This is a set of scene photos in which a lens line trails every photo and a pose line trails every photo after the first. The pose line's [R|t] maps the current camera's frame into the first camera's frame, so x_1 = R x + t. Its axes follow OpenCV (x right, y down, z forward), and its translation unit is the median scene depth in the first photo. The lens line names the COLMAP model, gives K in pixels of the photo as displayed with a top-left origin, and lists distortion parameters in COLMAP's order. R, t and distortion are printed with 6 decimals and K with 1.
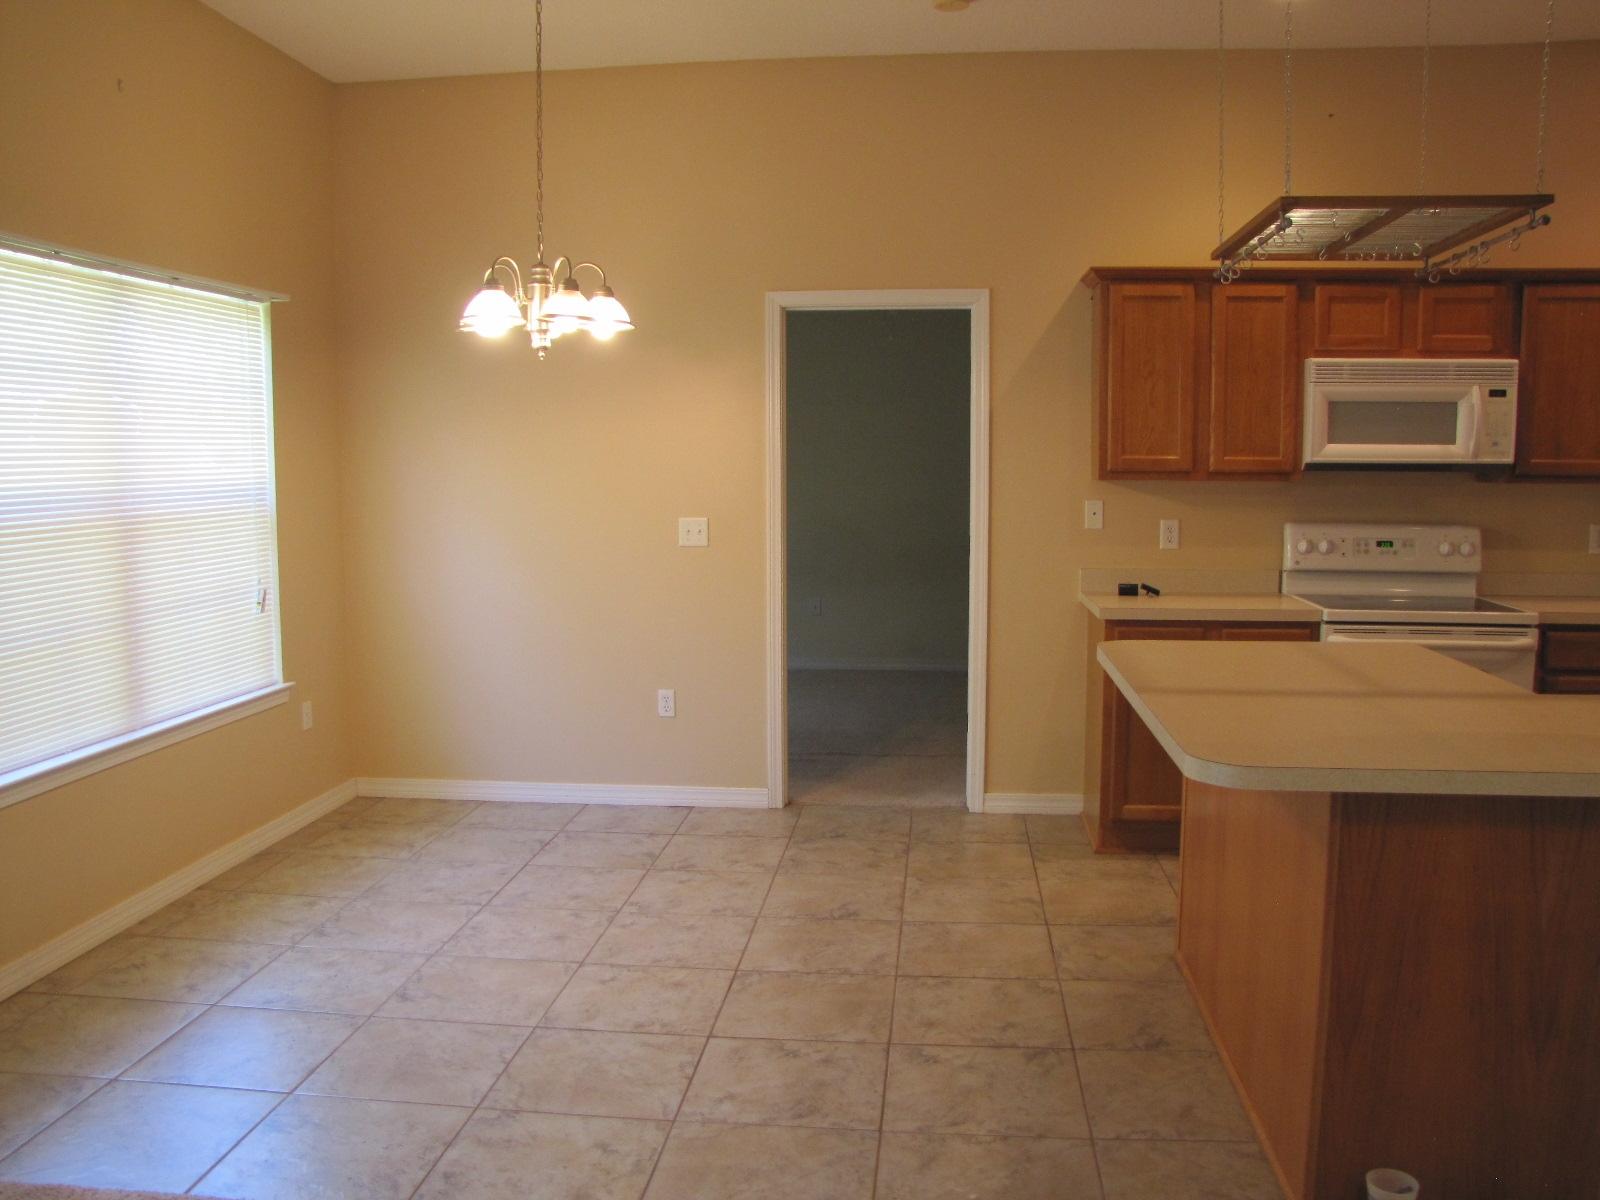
lens RADIAL K [[1356.2, 0, 800.7], [0, 1356.2, 600.4], [0, 0, 1]] dist [-0.099490, 0.031746]
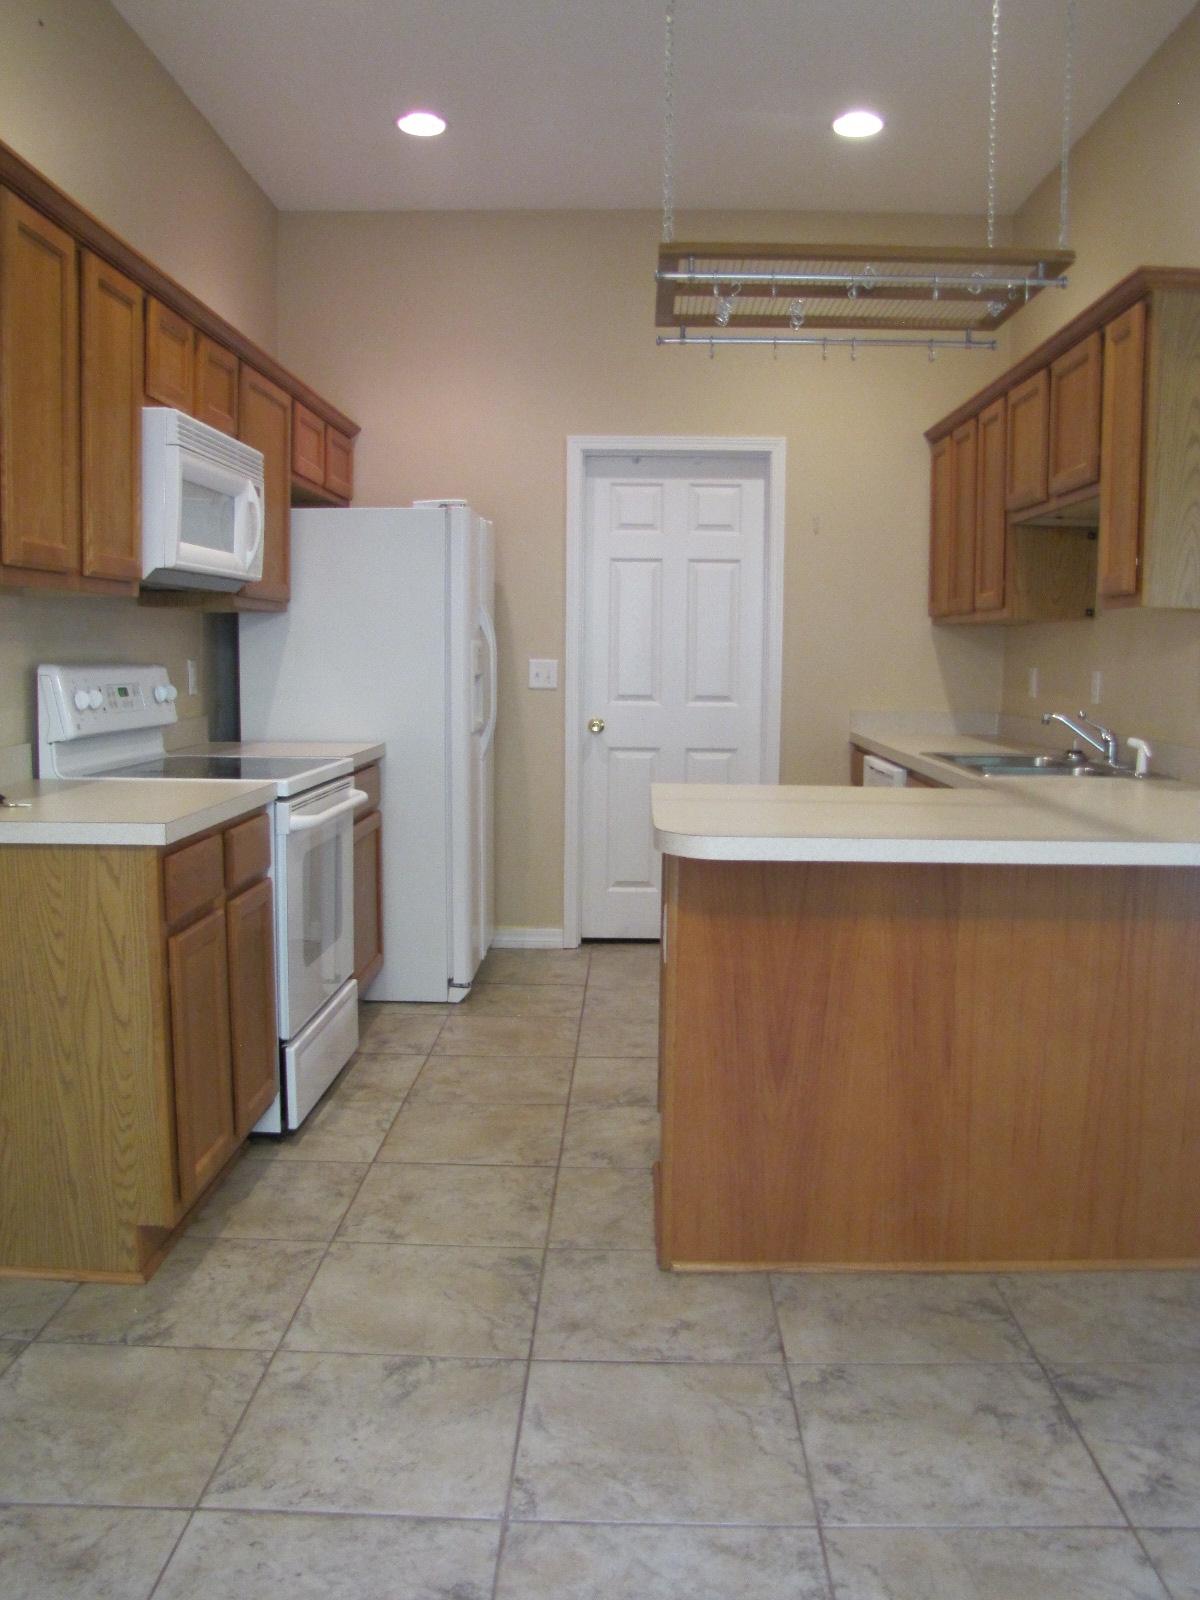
lens RADIAL K [[1356.2, 0, 602.5], [0, 1356.2, 796.3], [0, 0, 1]] dist [-0.099490, 0.031746]
pose [[-0.090845, -0.100969, 0.990733, -0.372802], [0.094813, 0.989451, 0.109533, -0.054205], [-0.991341, 0.103885, -0.080313, 1.056171]]
